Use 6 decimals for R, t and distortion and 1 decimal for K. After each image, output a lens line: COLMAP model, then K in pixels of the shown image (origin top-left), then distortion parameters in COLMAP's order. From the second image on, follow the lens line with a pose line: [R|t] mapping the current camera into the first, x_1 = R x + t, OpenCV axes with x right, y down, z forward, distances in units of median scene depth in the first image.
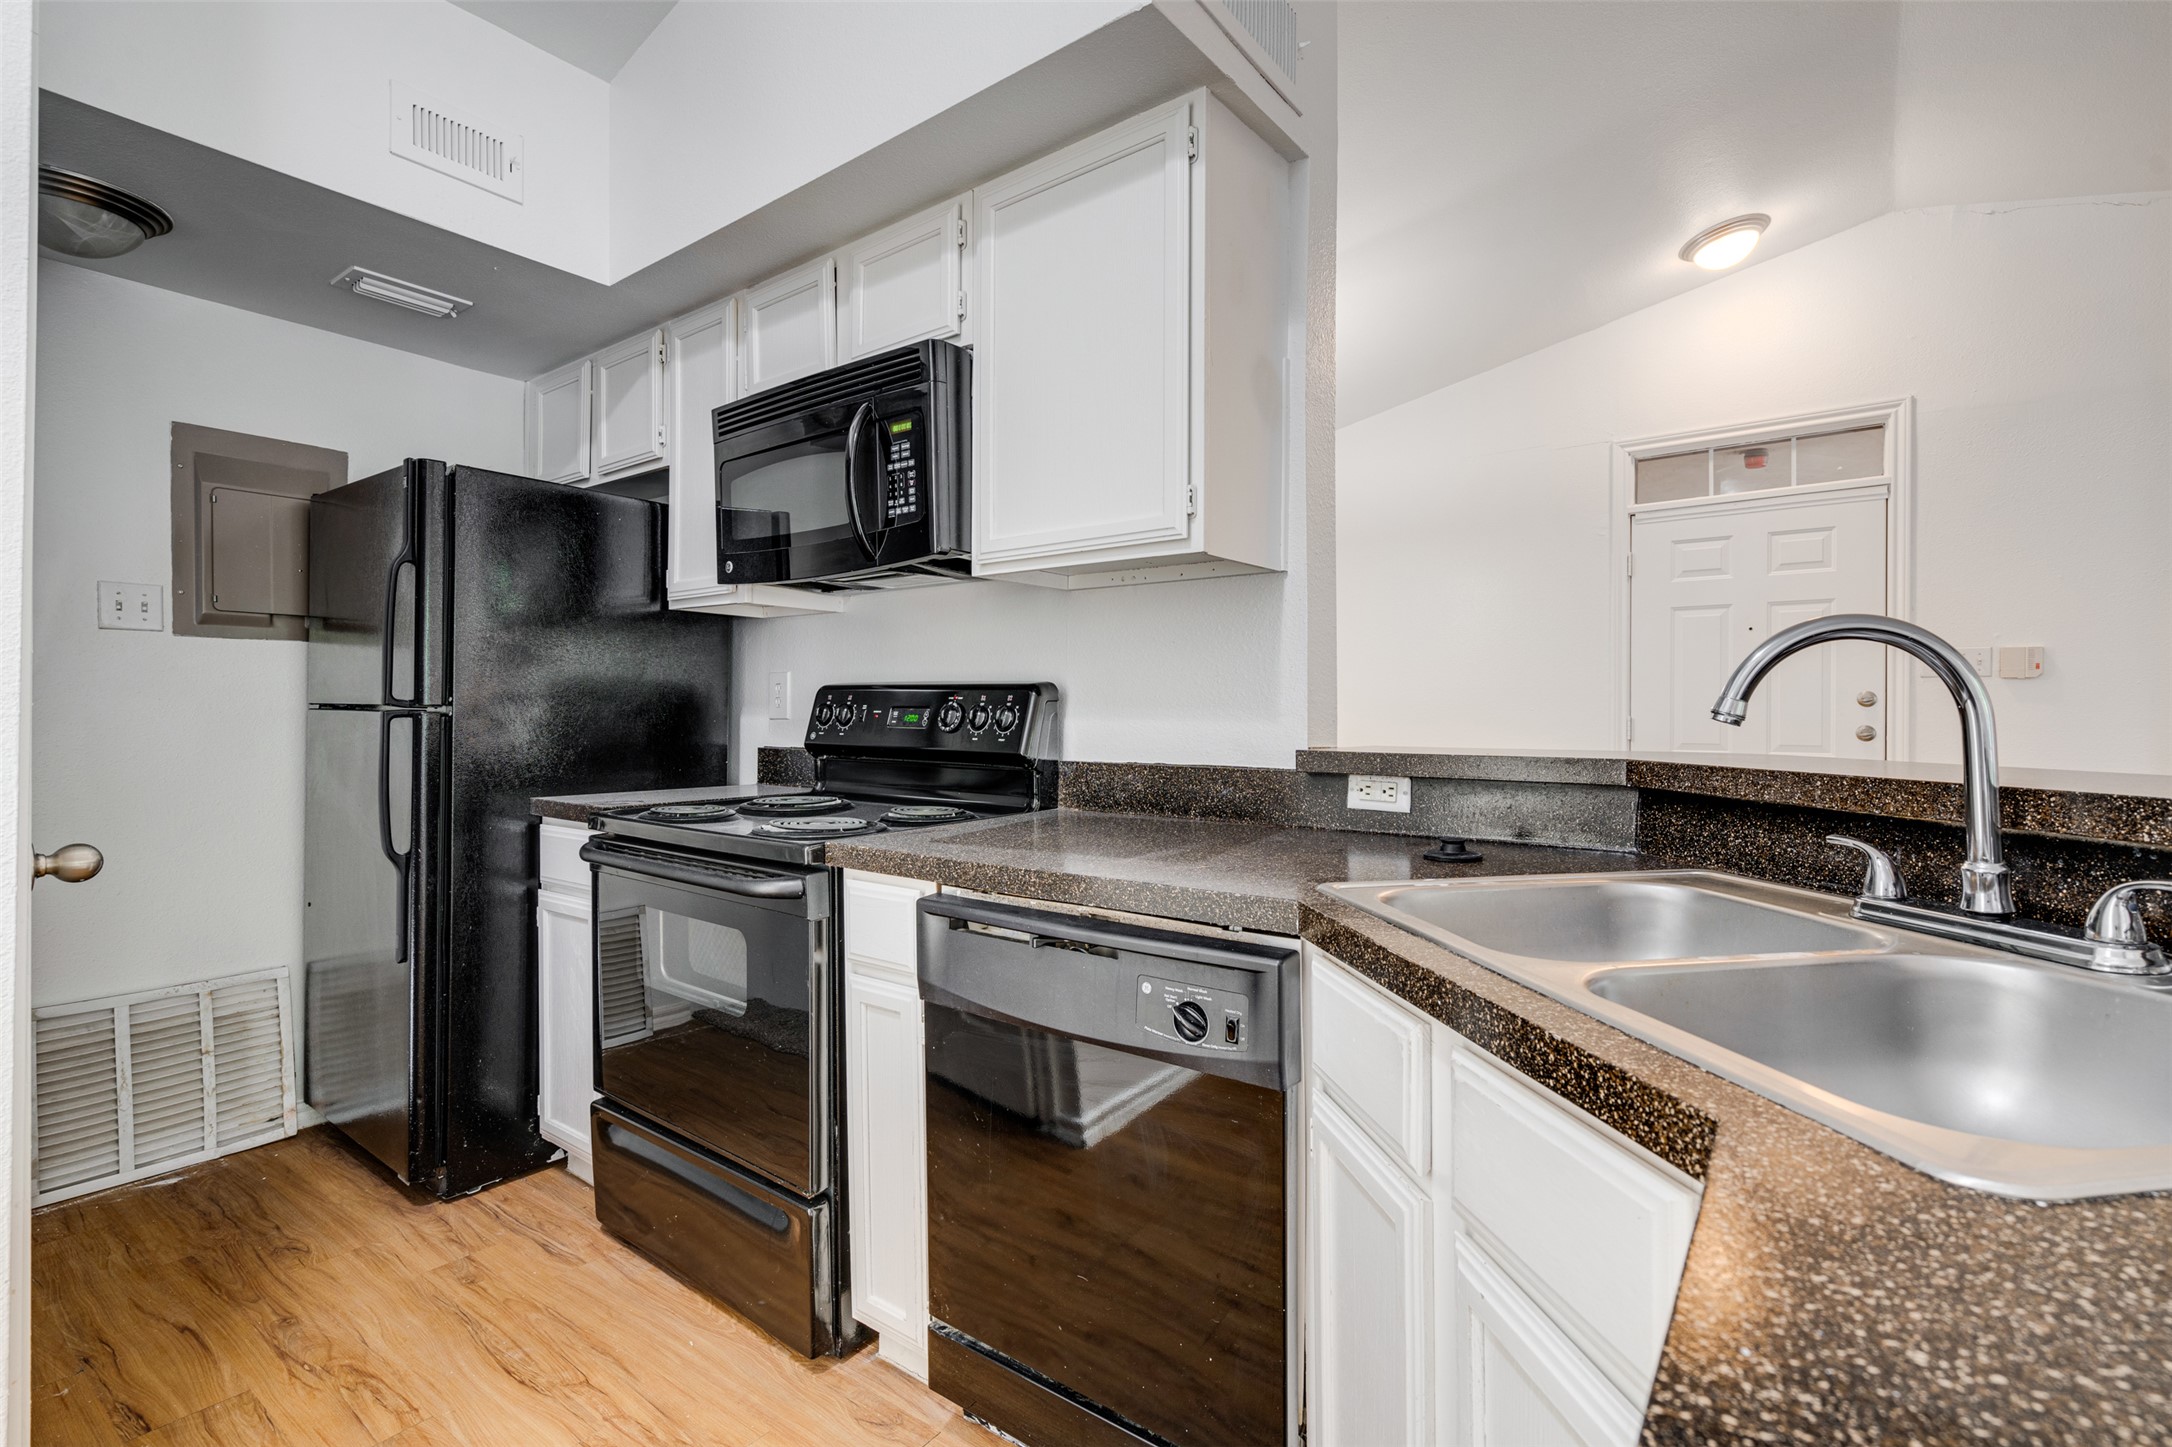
lens RADIAL K [[993.6, 0, 1077.2], [0, 993.6, 717.6], [0, 0, 1]] dist [-0.001939, -0.000102]
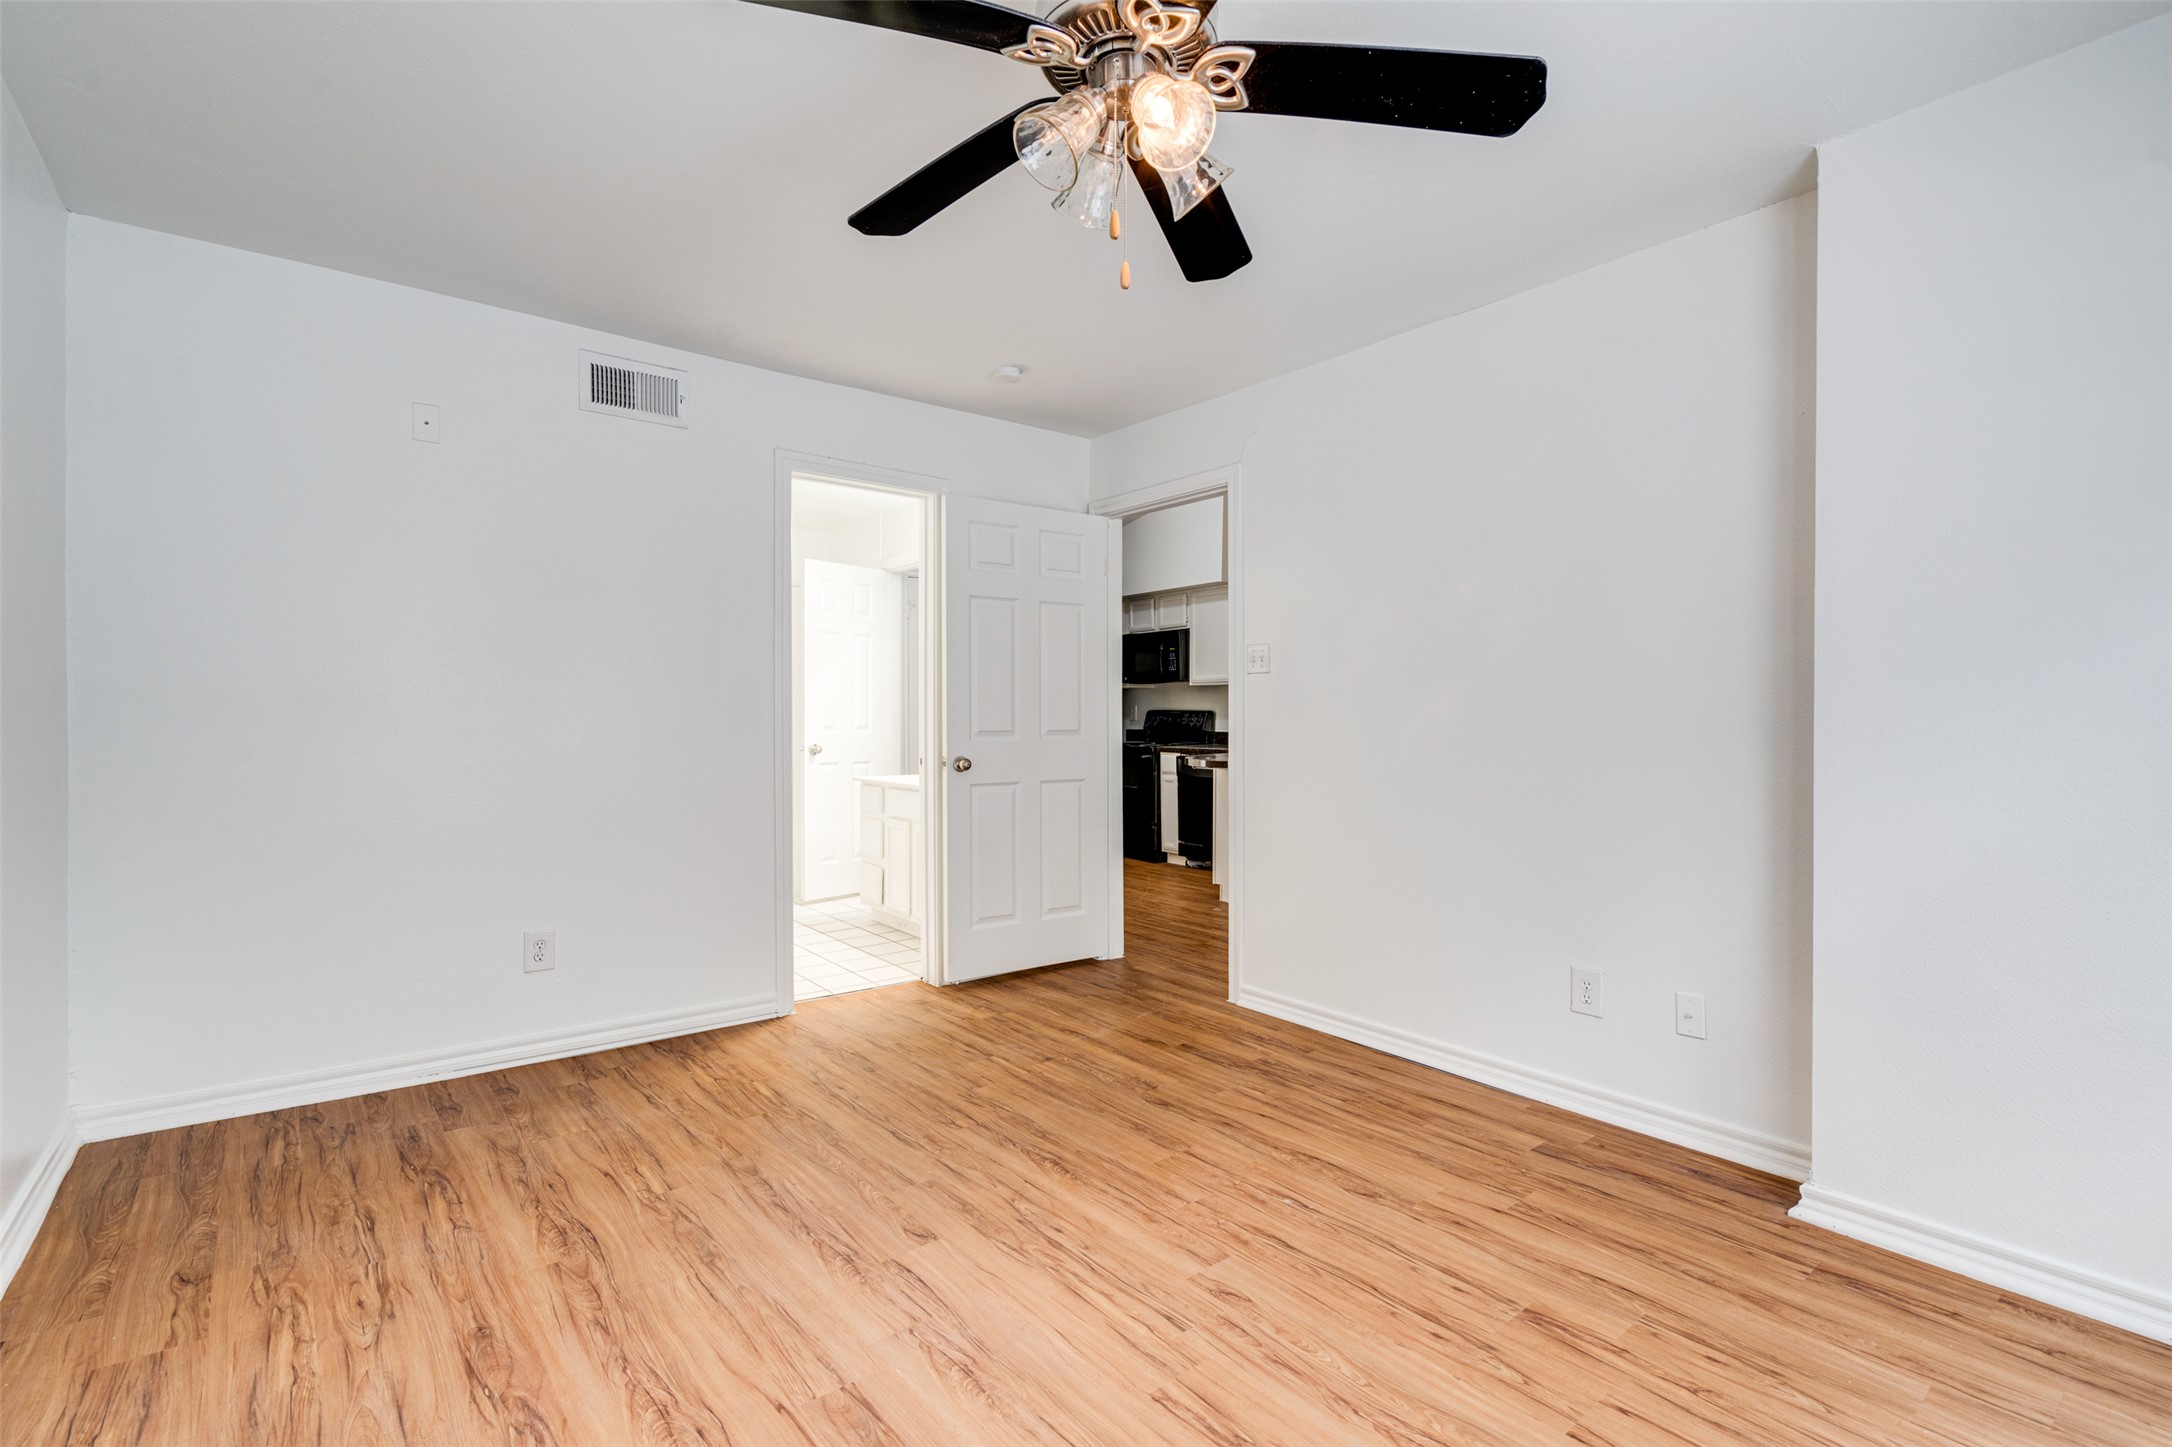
lens RADIAL K [[993.6, 0, 1087.5], [0, 993.6, 734.4], [0, 0, 1]] dist [-0.001939, -0.000102]
pose [[0.969941, 0.003644, -0.243314, 0.431443], [-0.000189, 0.999899, 0.014222, 0.000307], [0.243341, -0.013748, 0.969843, -2.745887]]
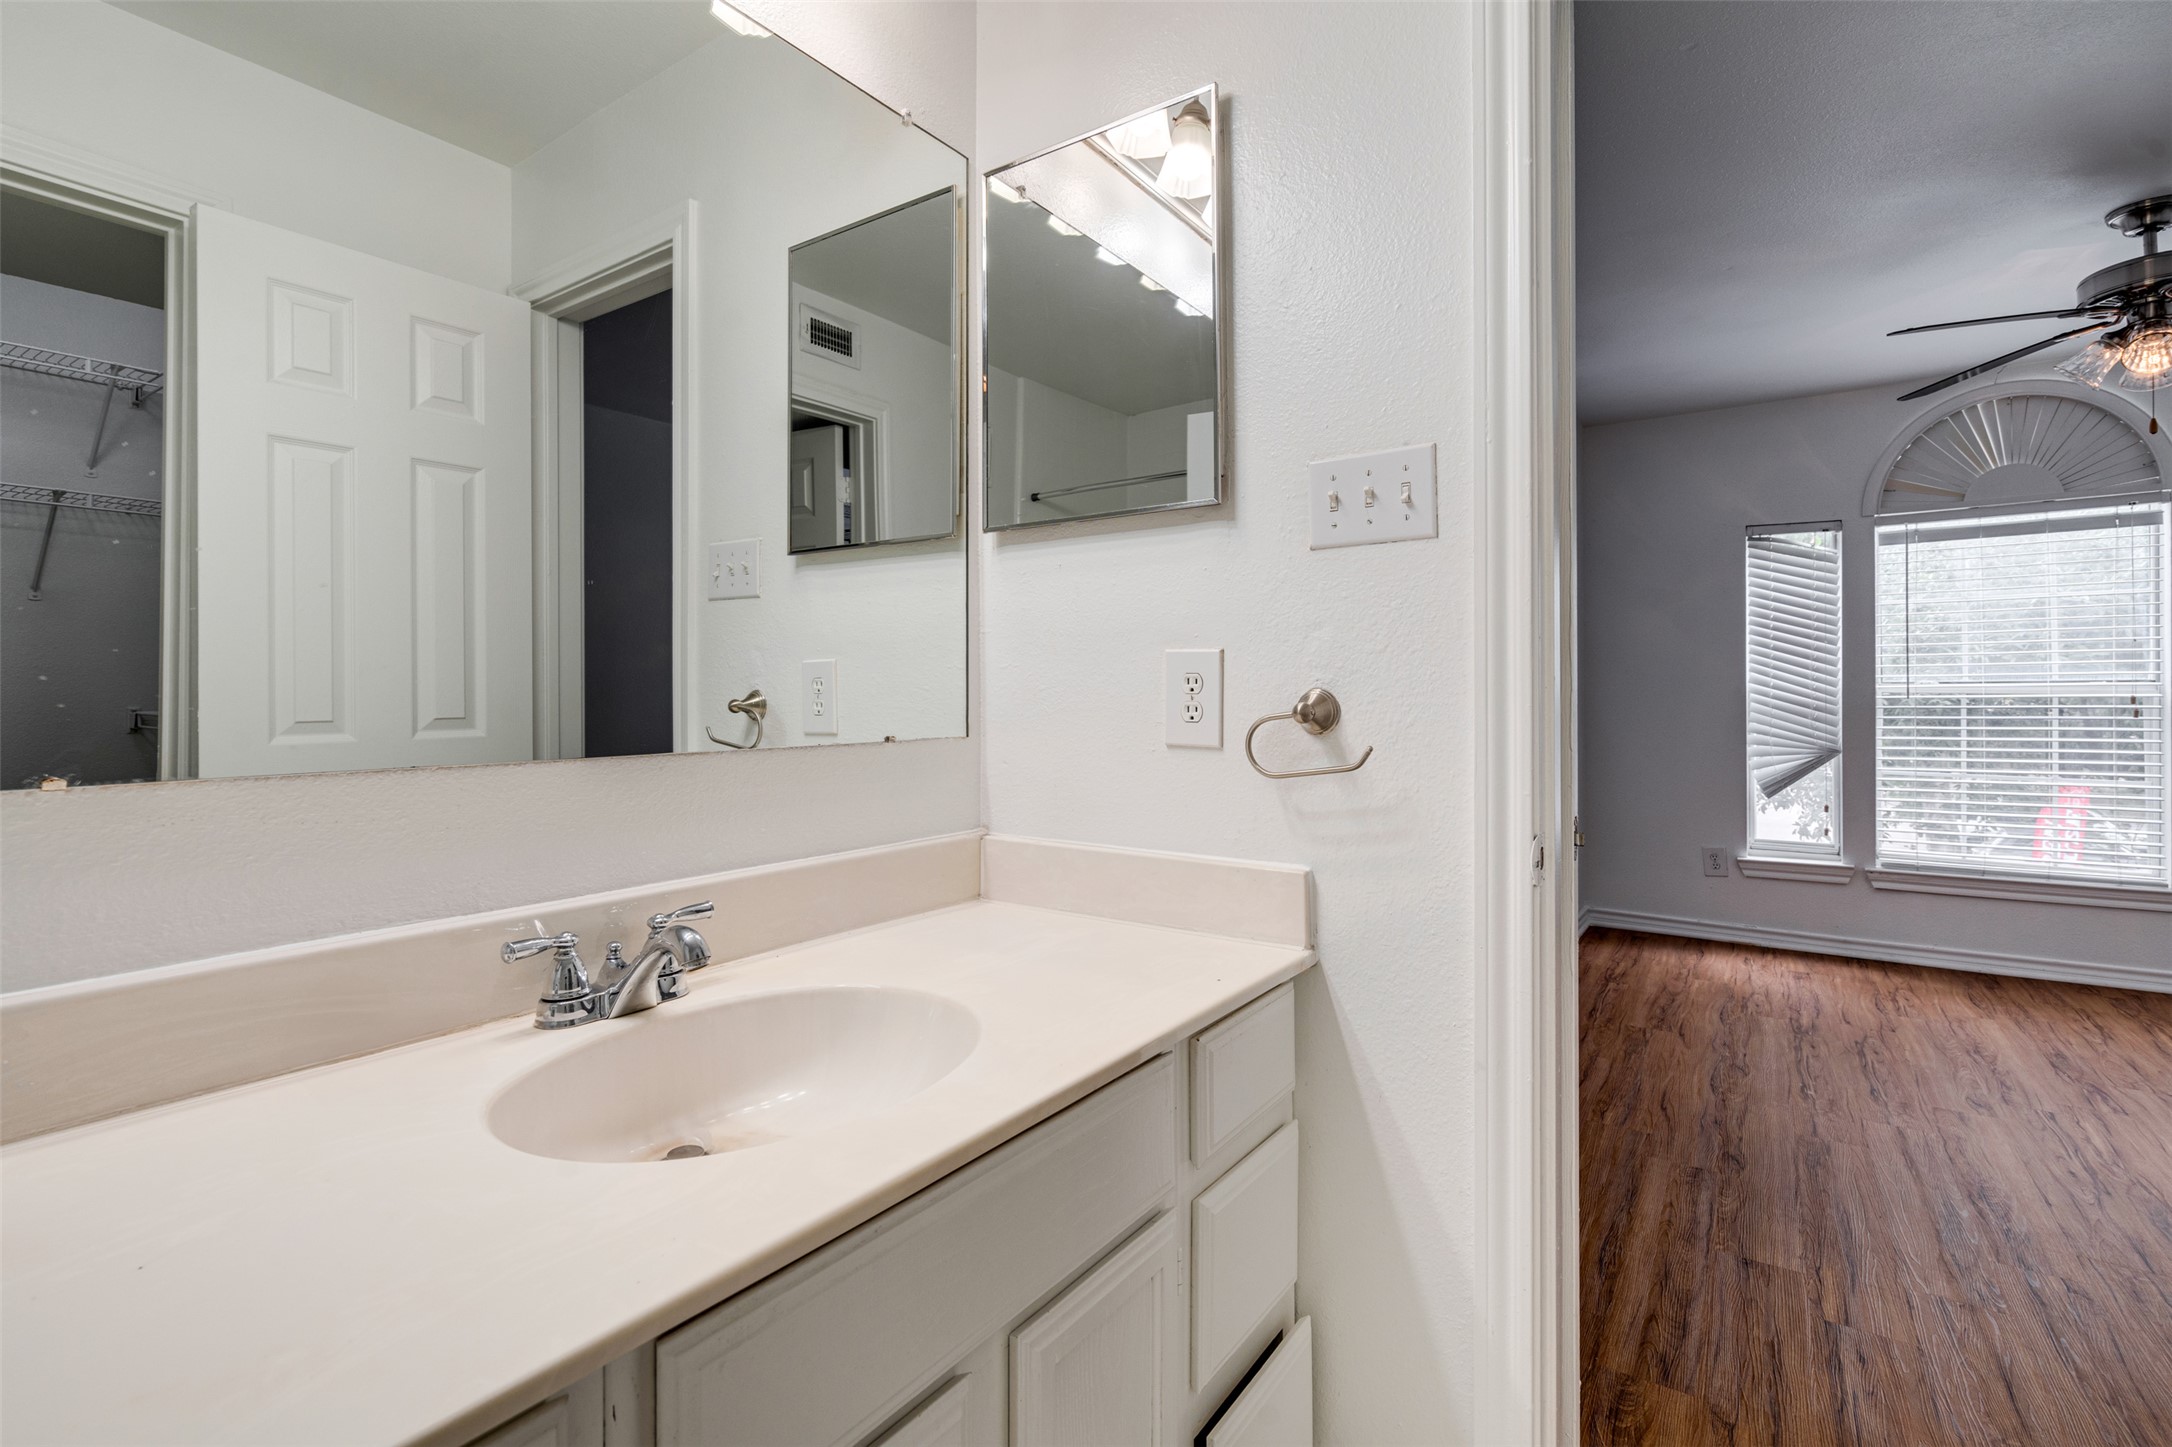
lens RADIAL K [[993.6, 0, 1097.0], [0, 993.6, 680.0], [0, 0, 1]] dist [-0.001939, -0.000102]
pose [[-0.048893, 0.007982, 0.998772, -0.868991], [0.000683, 0.999968, -0.007958, -0.009147], [-0.998804, 0.000293, -0.048896, -0.669927]]
